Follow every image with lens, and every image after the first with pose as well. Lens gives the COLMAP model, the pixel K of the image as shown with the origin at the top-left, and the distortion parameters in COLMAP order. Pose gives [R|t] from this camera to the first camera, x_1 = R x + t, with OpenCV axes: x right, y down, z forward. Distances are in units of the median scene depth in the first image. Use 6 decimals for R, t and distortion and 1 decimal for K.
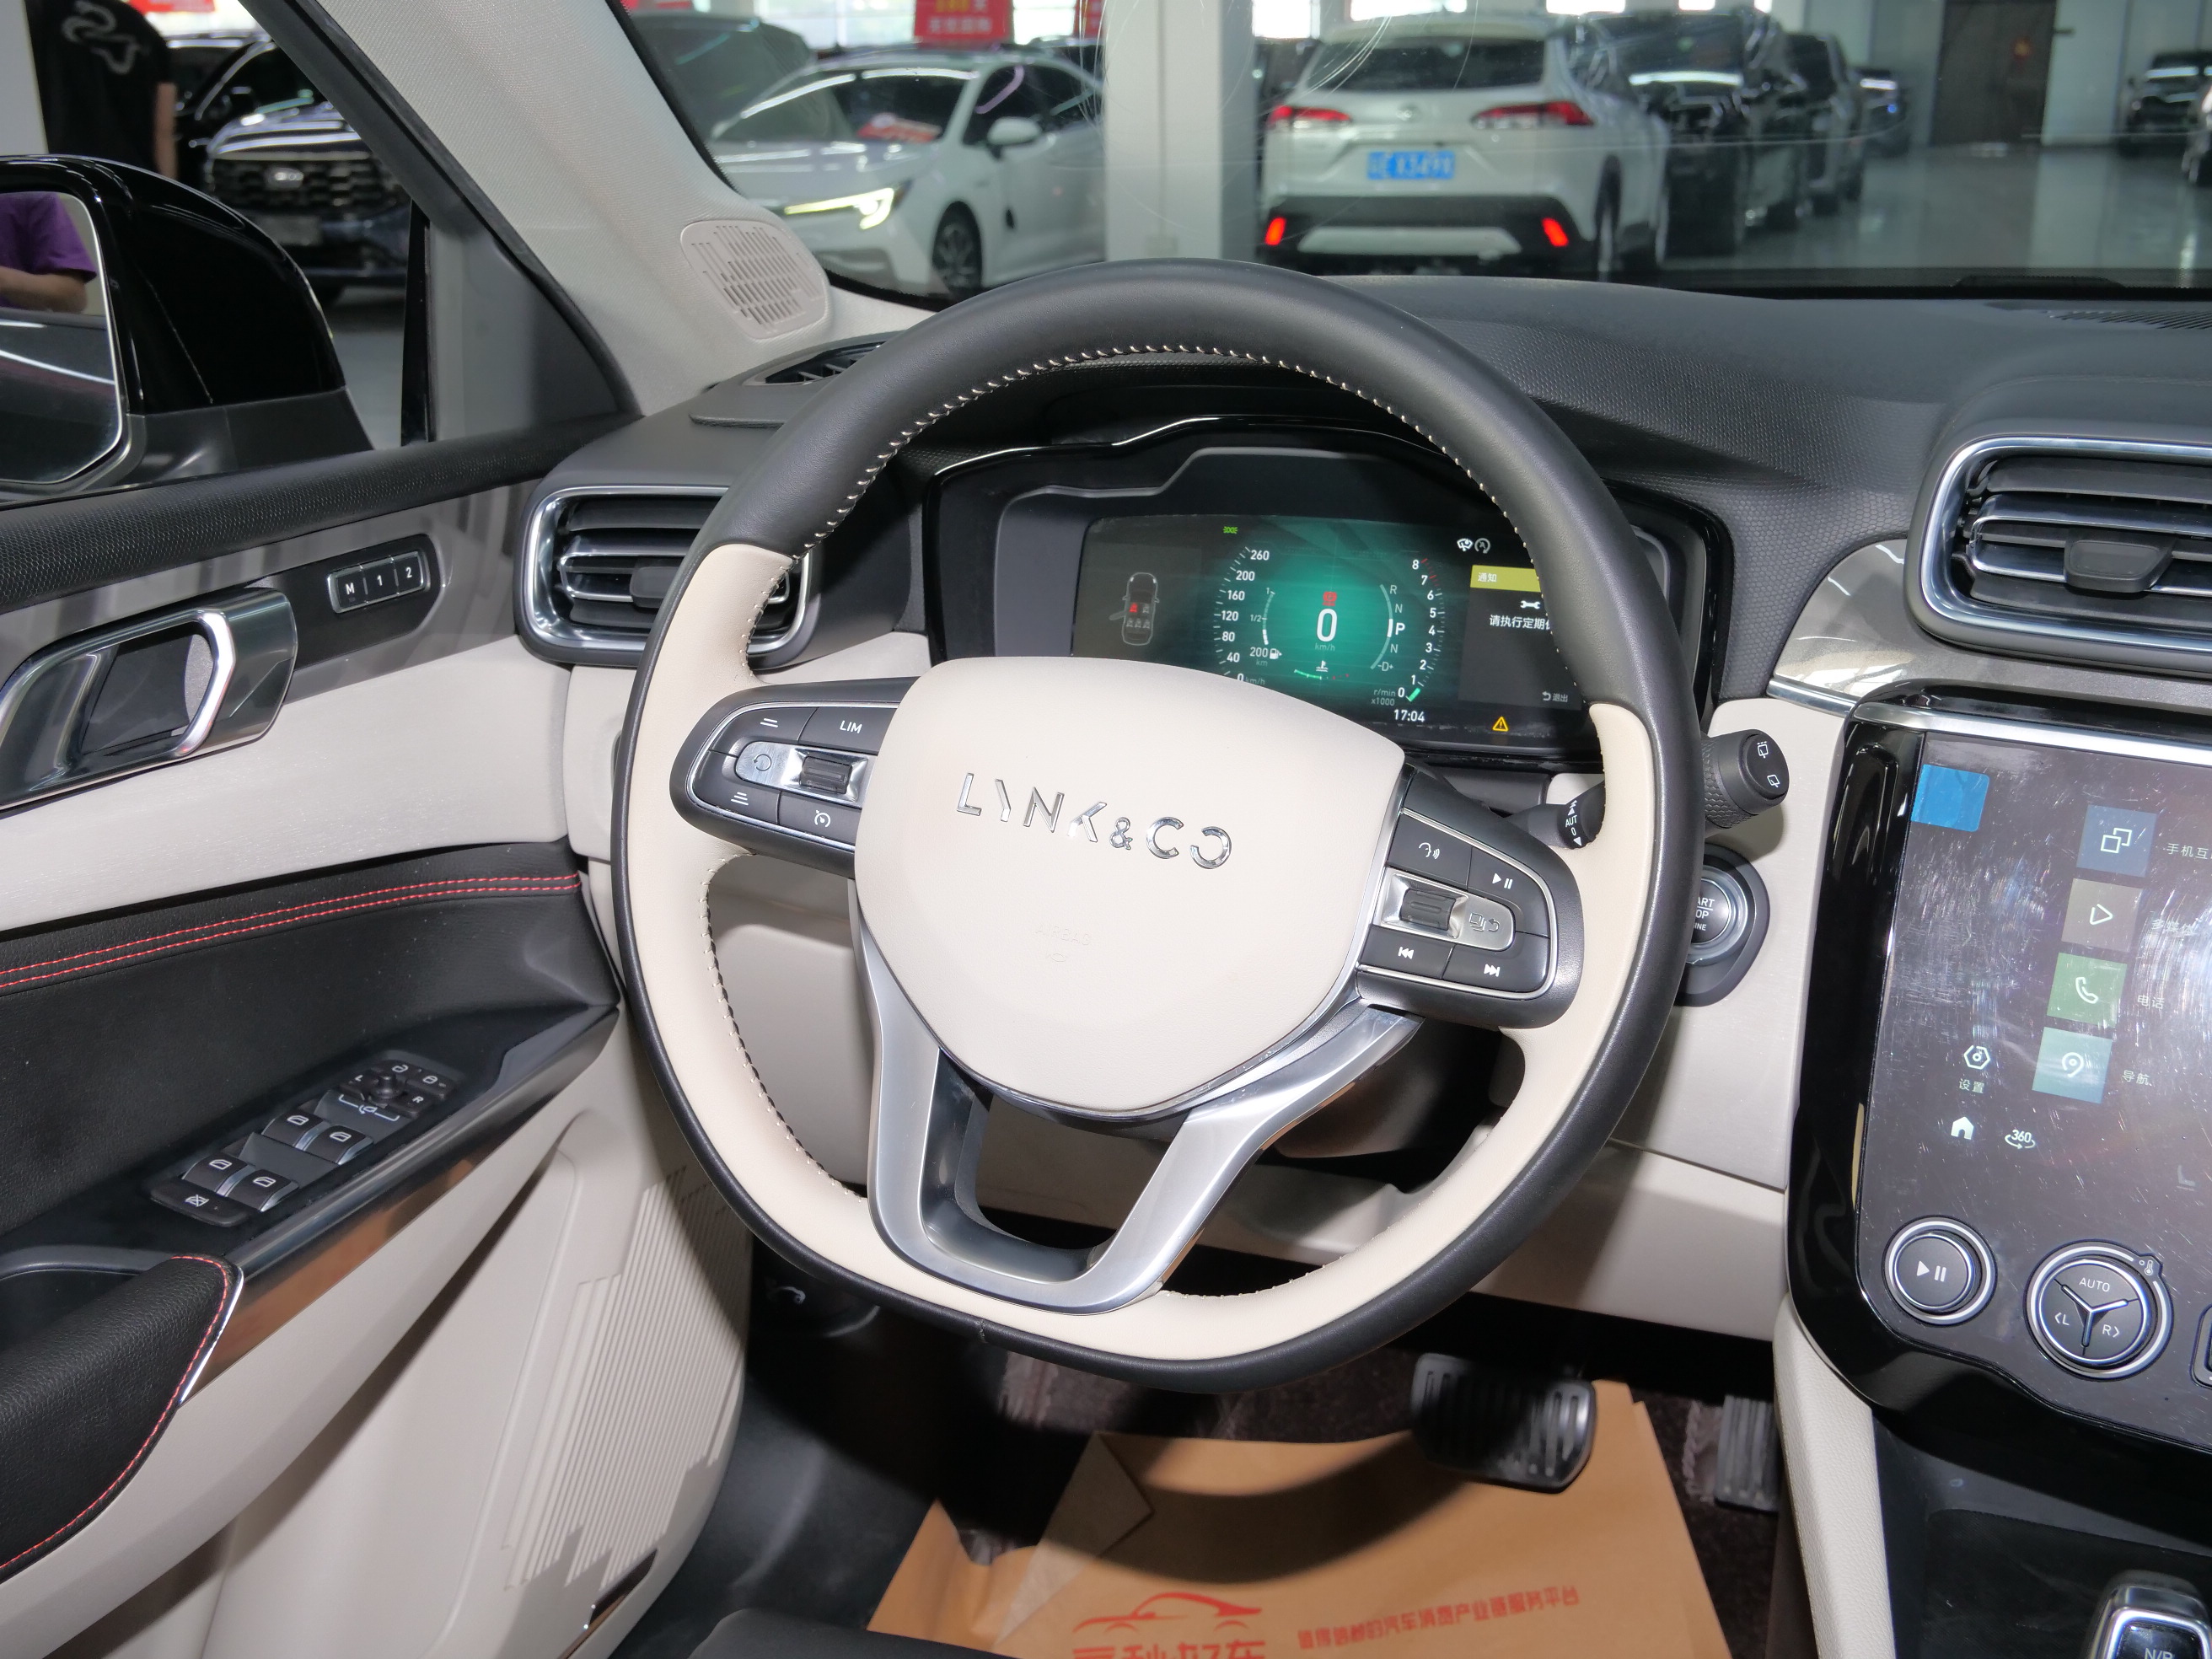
lens RADIAL K [[2289.2, 0, 1089.4], [0, 2289.2, 830.8], [0, 0, 1]] dist [-0.012011, 0.000000]
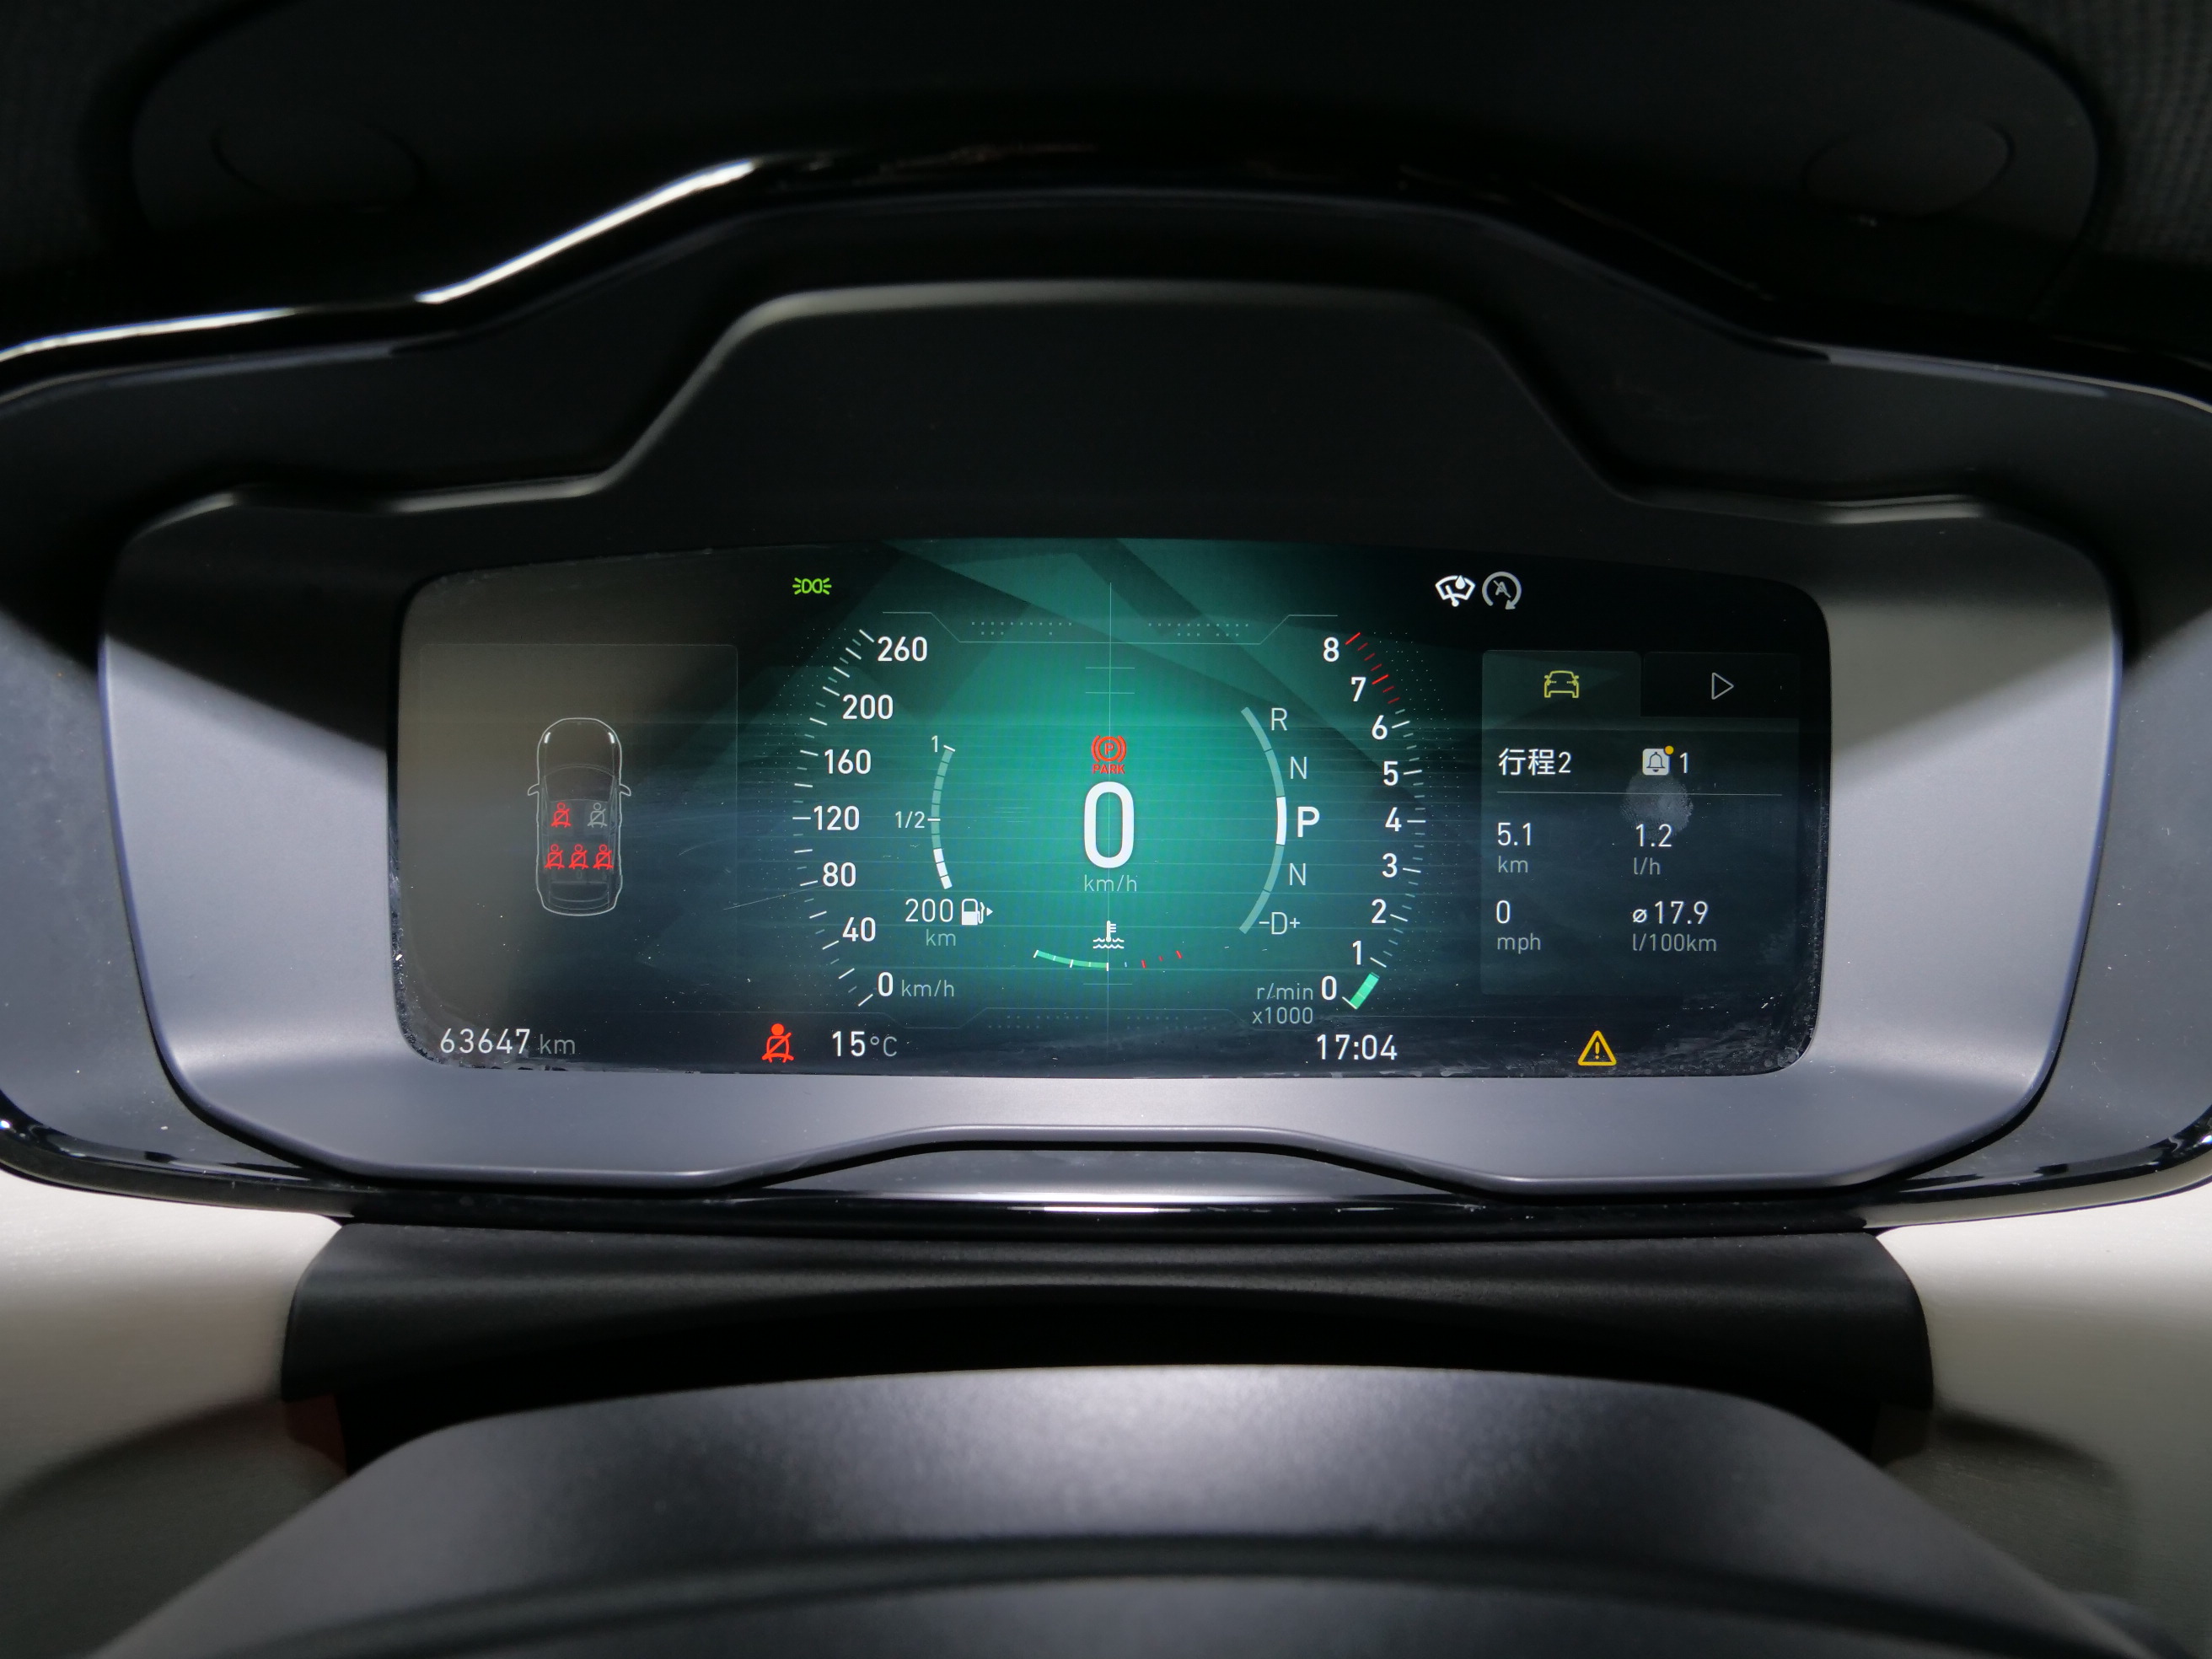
lens RADIAL K [[1593.1, 0, 1111.7], [0, 1593.1, 828.6], [0, 0, 1]] dist [-0.049905, 0.019045]
pose [[0.931339, -0.111195, 0.346761, 0.013625], [0.099043, 0.993690, 0.052633, -0.102614], [-0.350426, -0.014675, 0.936476, 0.752427]]
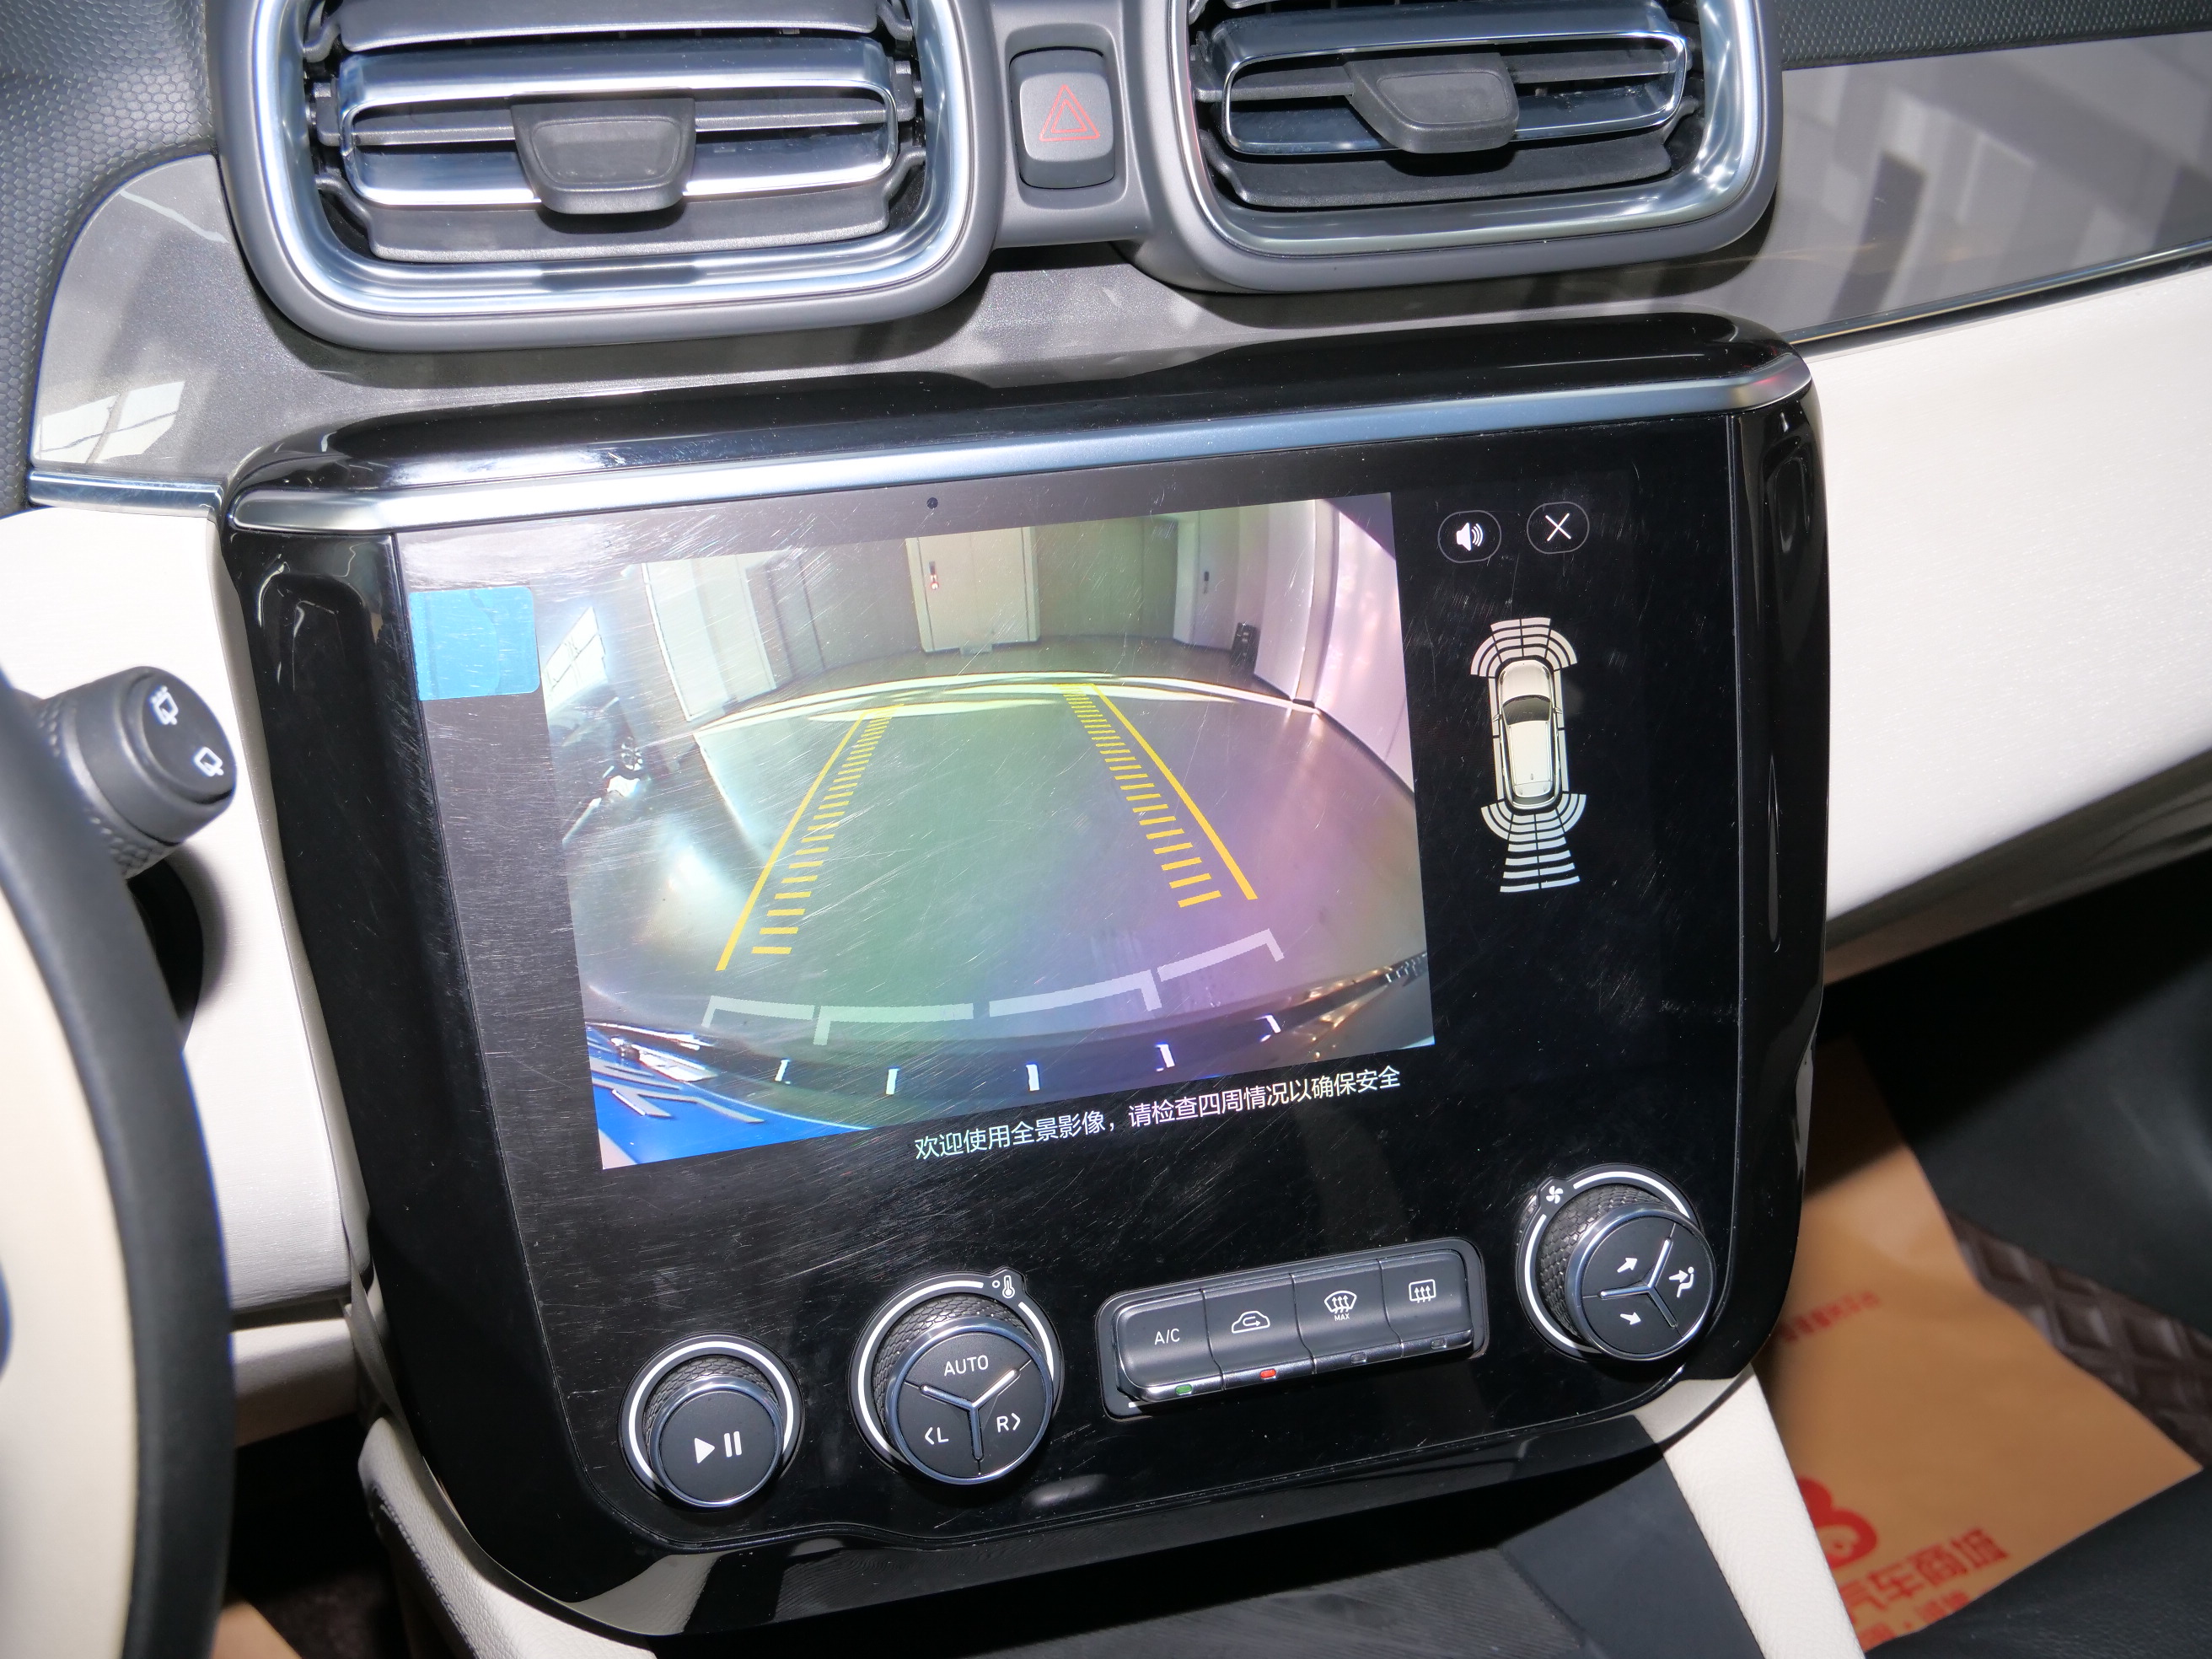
lens RADIAL K [[2347.2, 0, 1094.7], [0, 2347.2, 845.1], [0, 0, 1]] dist [0.030574, 0.000000]
pose [[0.685852, -0.355604, 0.634943, 0.083075], [0.214827, 0.932535, 0.290220, -0.081949], [-0.695310, -0.062645, 0.715975, 0.397068]]
